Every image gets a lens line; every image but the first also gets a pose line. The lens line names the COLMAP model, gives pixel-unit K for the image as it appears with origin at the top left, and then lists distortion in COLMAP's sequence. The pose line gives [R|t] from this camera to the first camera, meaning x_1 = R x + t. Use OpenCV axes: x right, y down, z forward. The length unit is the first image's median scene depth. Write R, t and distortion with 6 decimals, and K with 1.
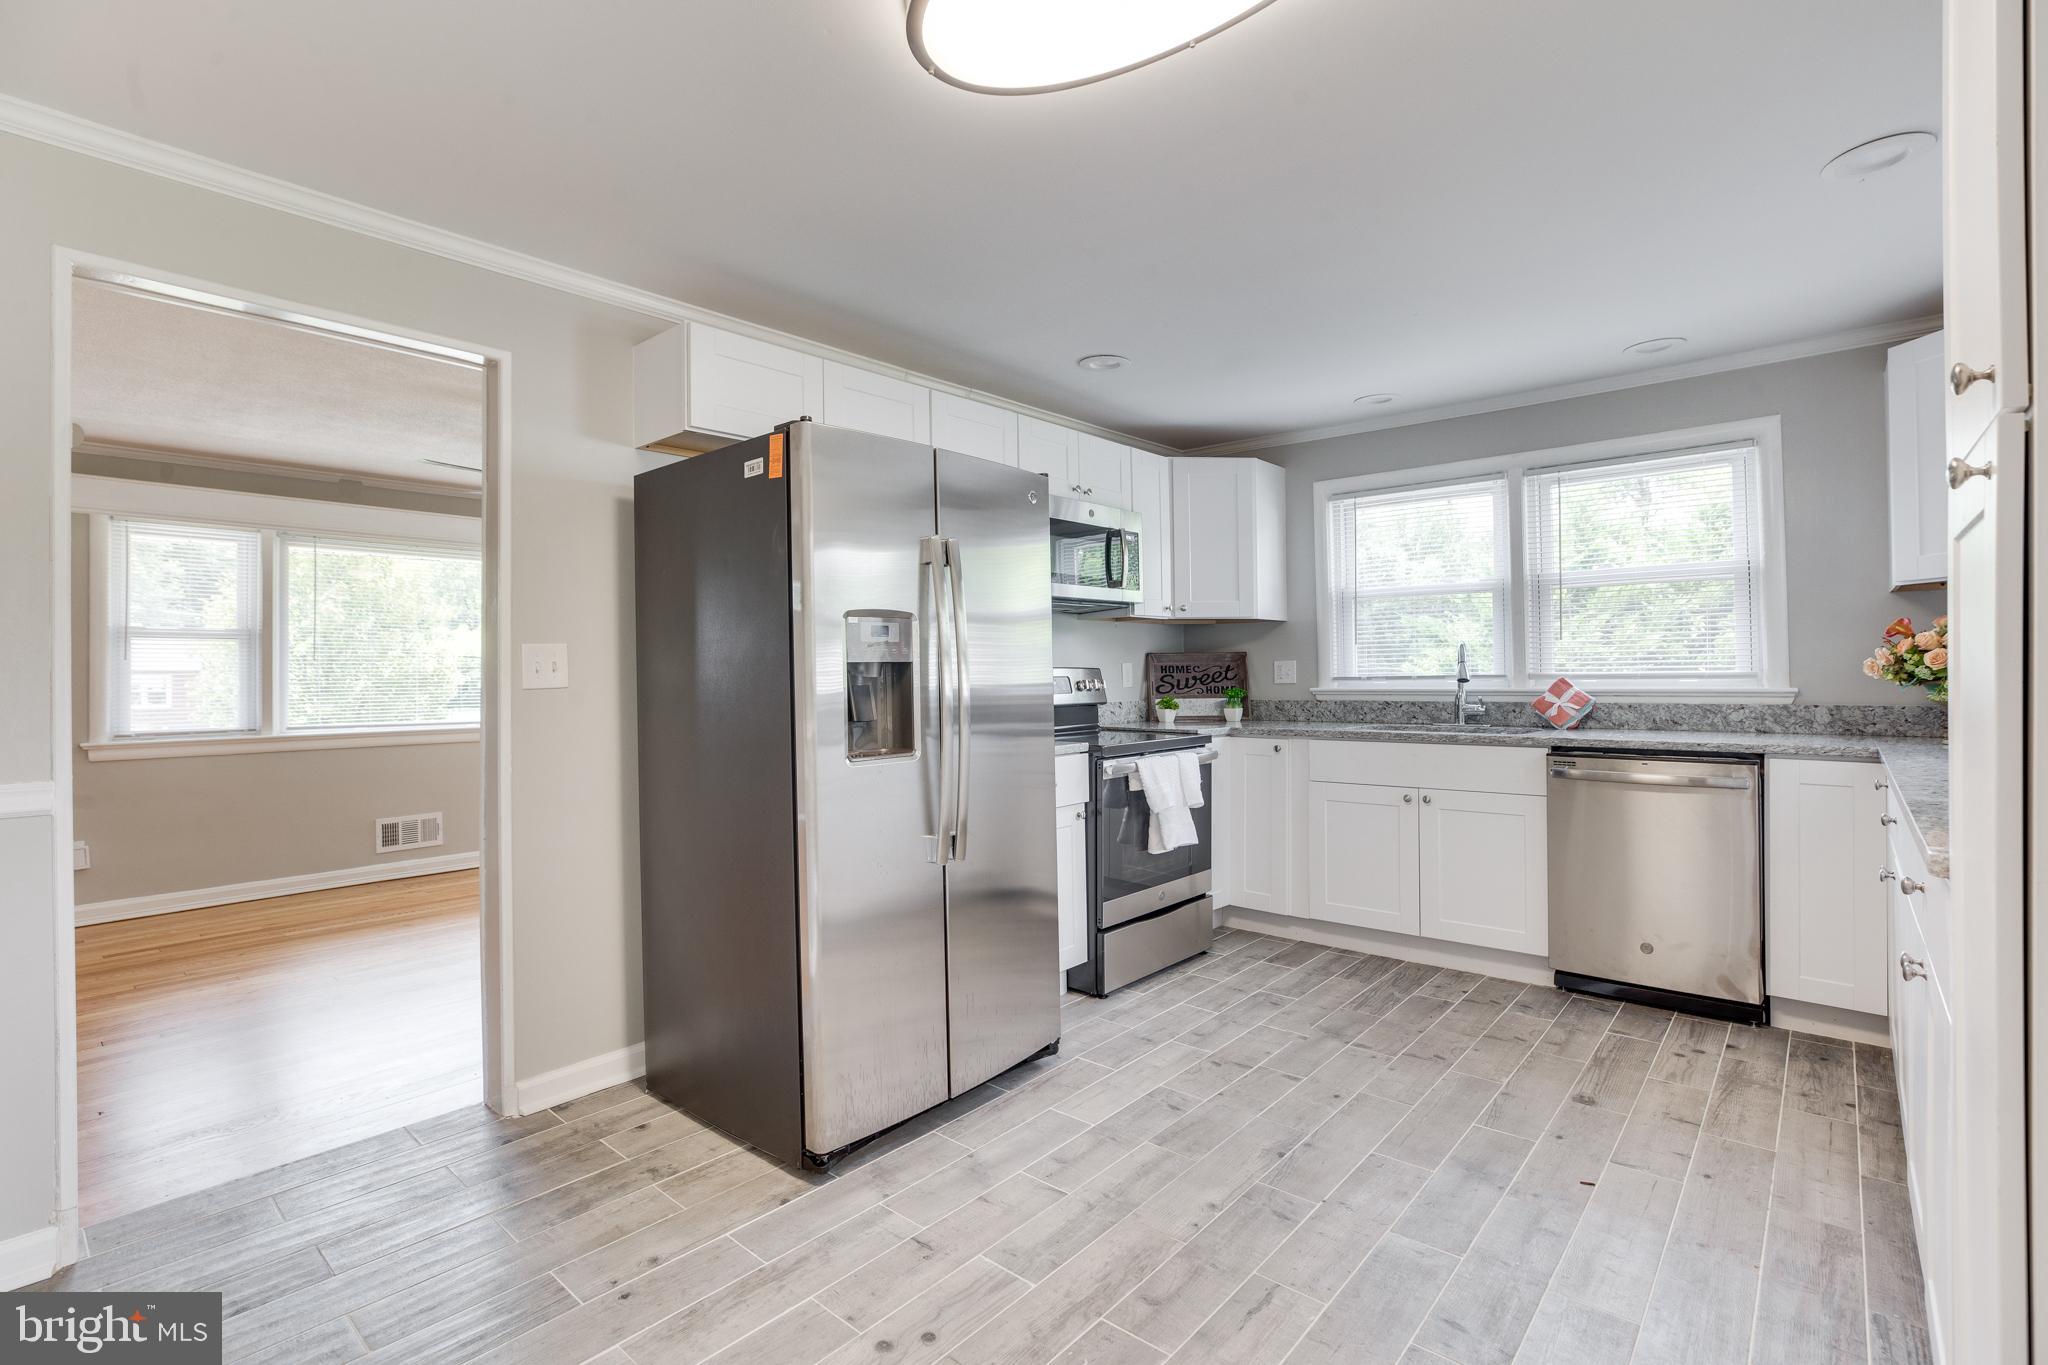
lens RADIAL K [[946.3, 0, 1022.4], [0, 946.3, 666.8], [0, 0, 1]] dist [-0.030816, 0.013221]
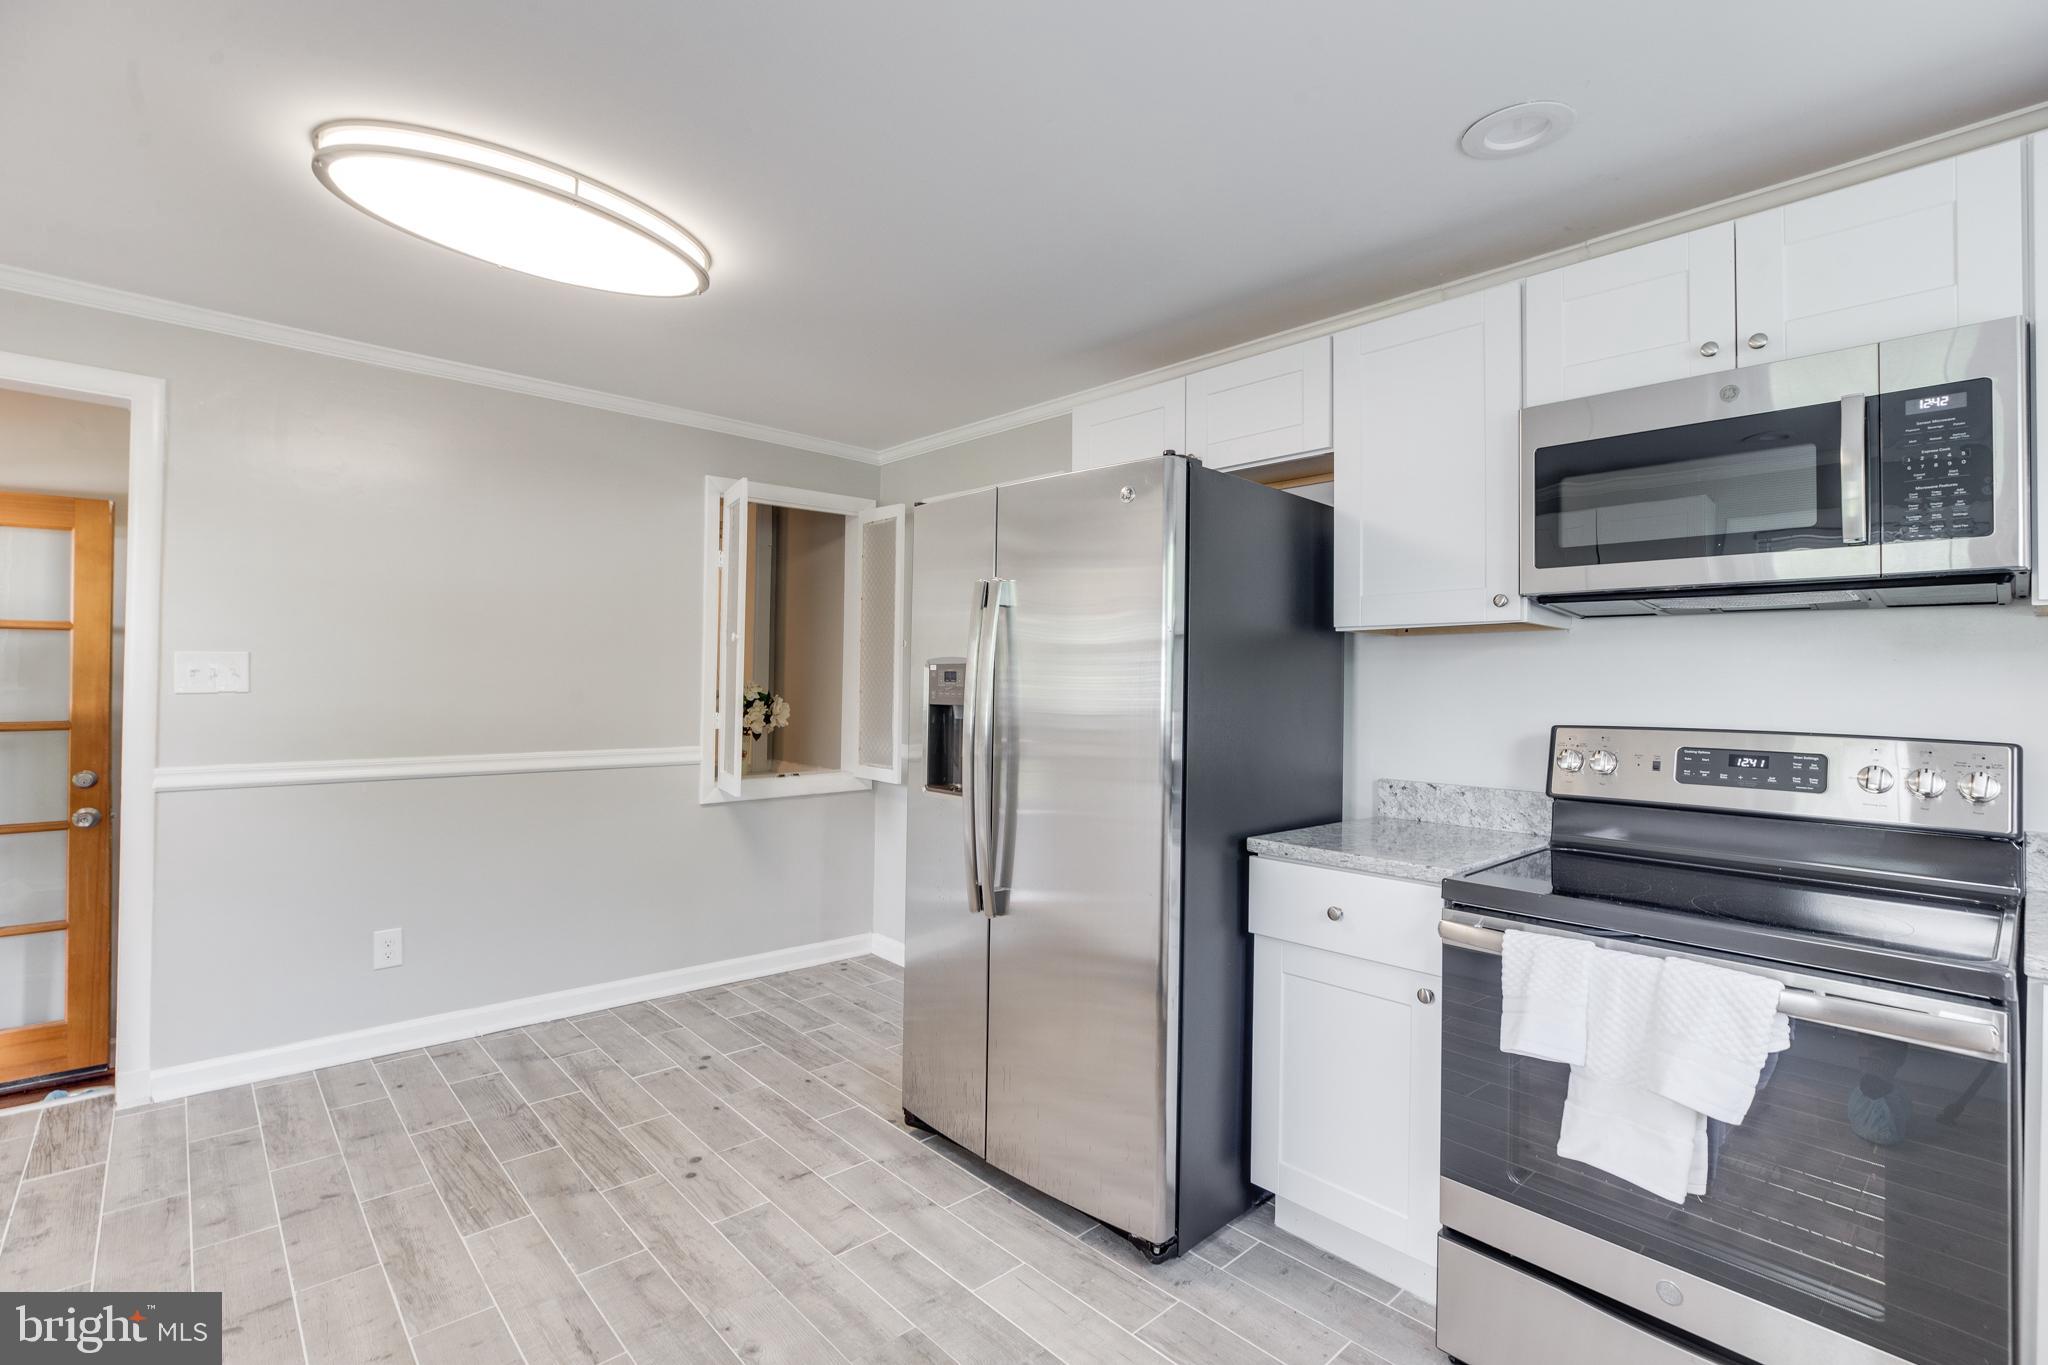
lens RADIAL K [[946.3, 0, 1022.4], [0, 946.3, 666.8], [0, 0, 1]] dist [-0.030816, 0.013221]
pose [[-0.110749, -0.007720, -0.993818, 0.626726], [-0.007025, 0.999951, -0.006985, -0.029019], [0.993824, 0.006208, -0.110798, 0.812862]]
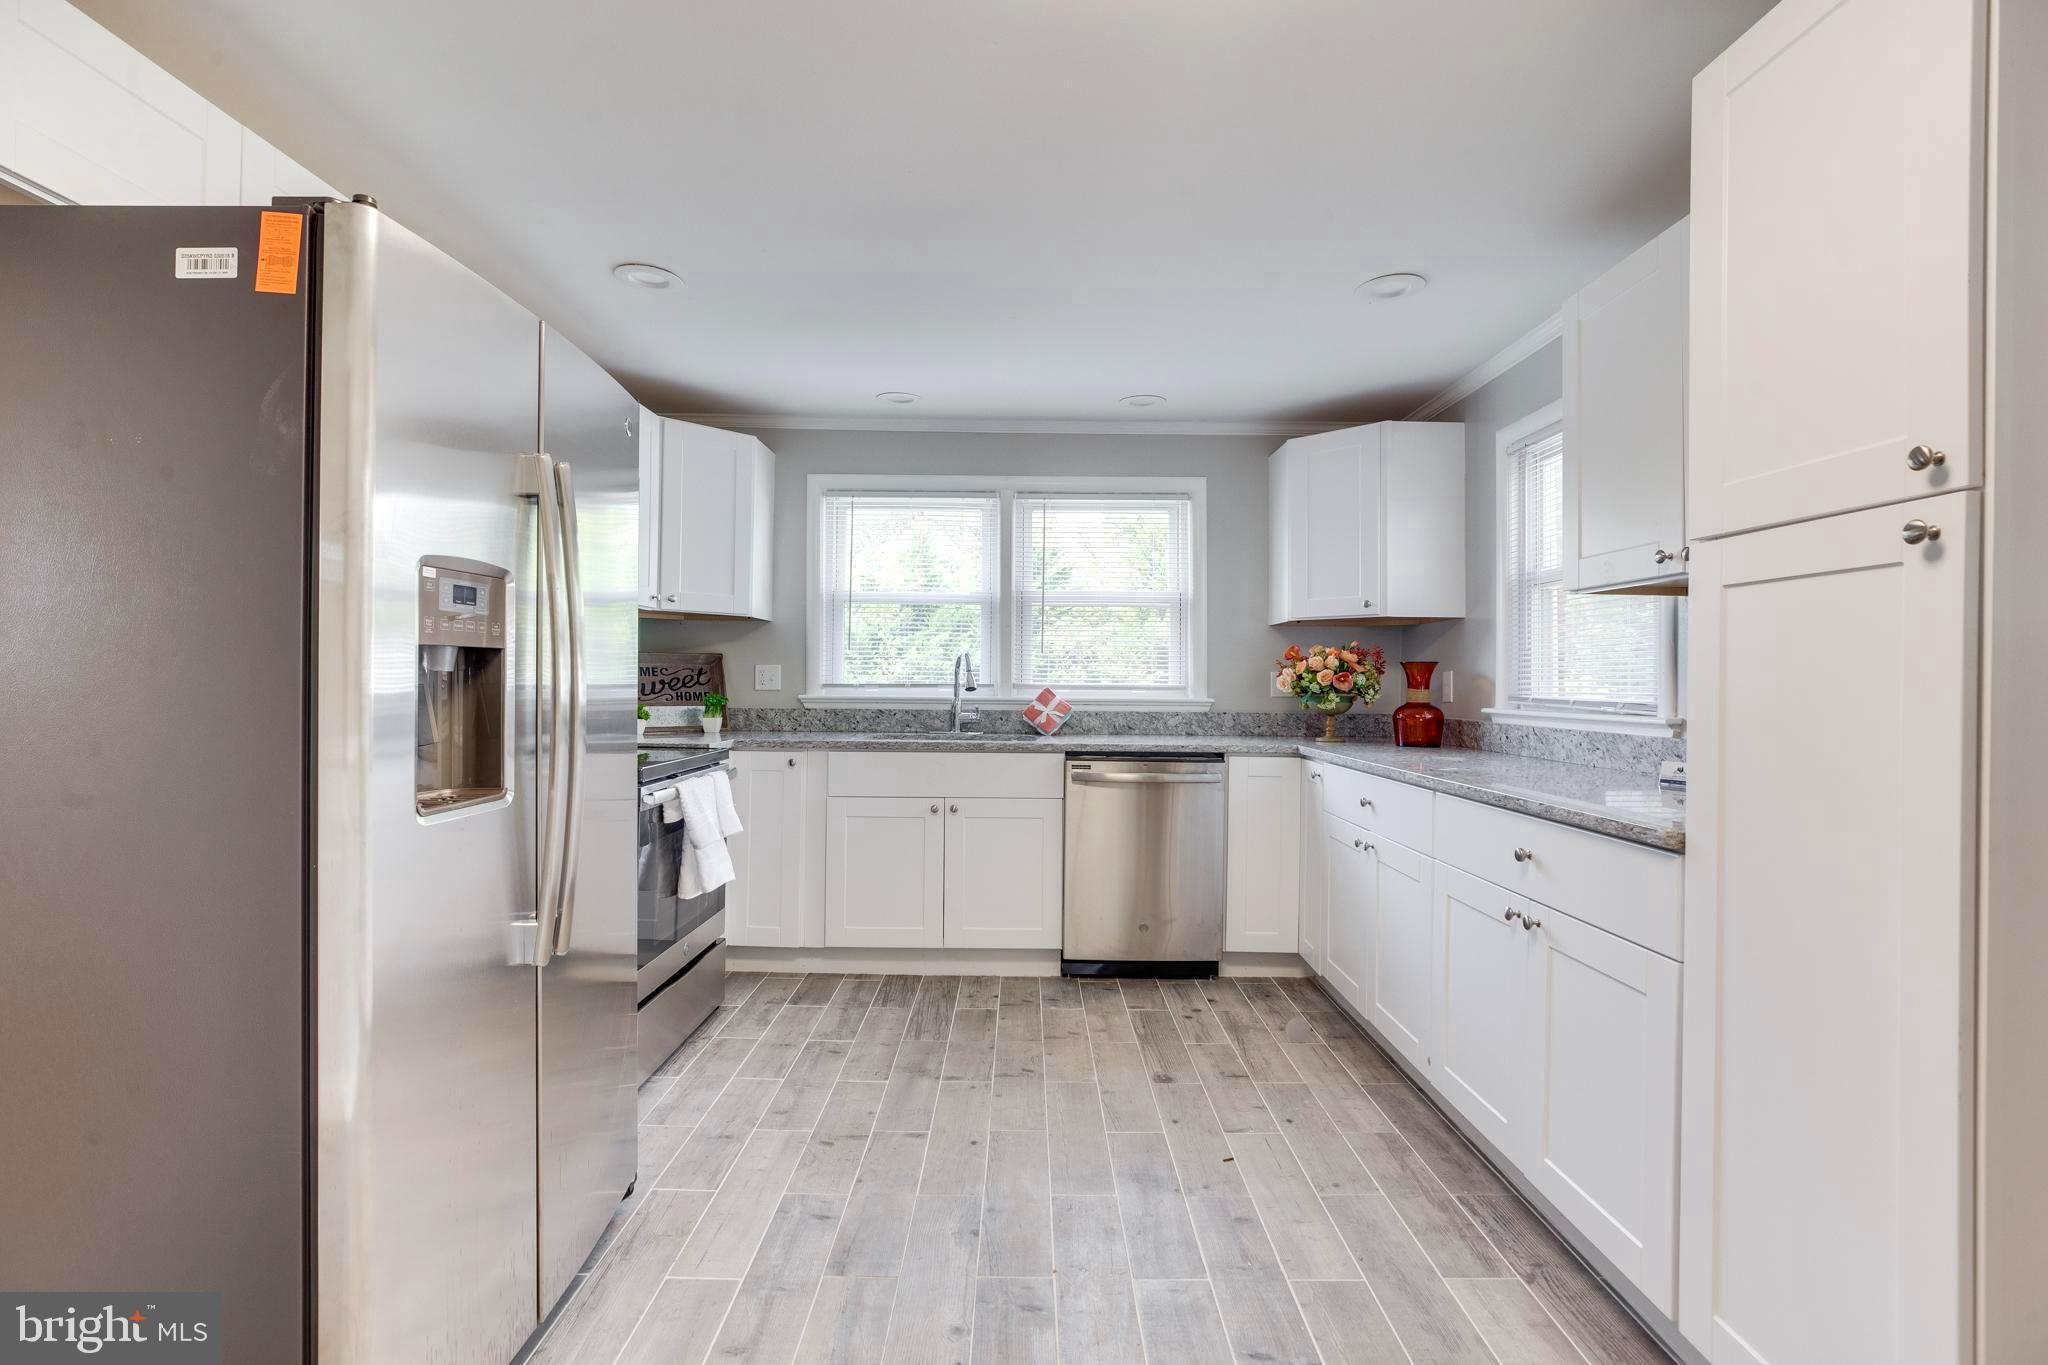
lens RADIAL K [[946.3, 0, 1022.4], [0, 946.3, 666.8], [0, 0, 1]] dist [-0.030816, 0.013221]
pose [[0.753391, 0.027599, 0.656993, -0.184881], [-0.022791, 0.999614, -0.015857, 0.005885], [-0.657178, -0.003027, 0.753729, 0.213086]]
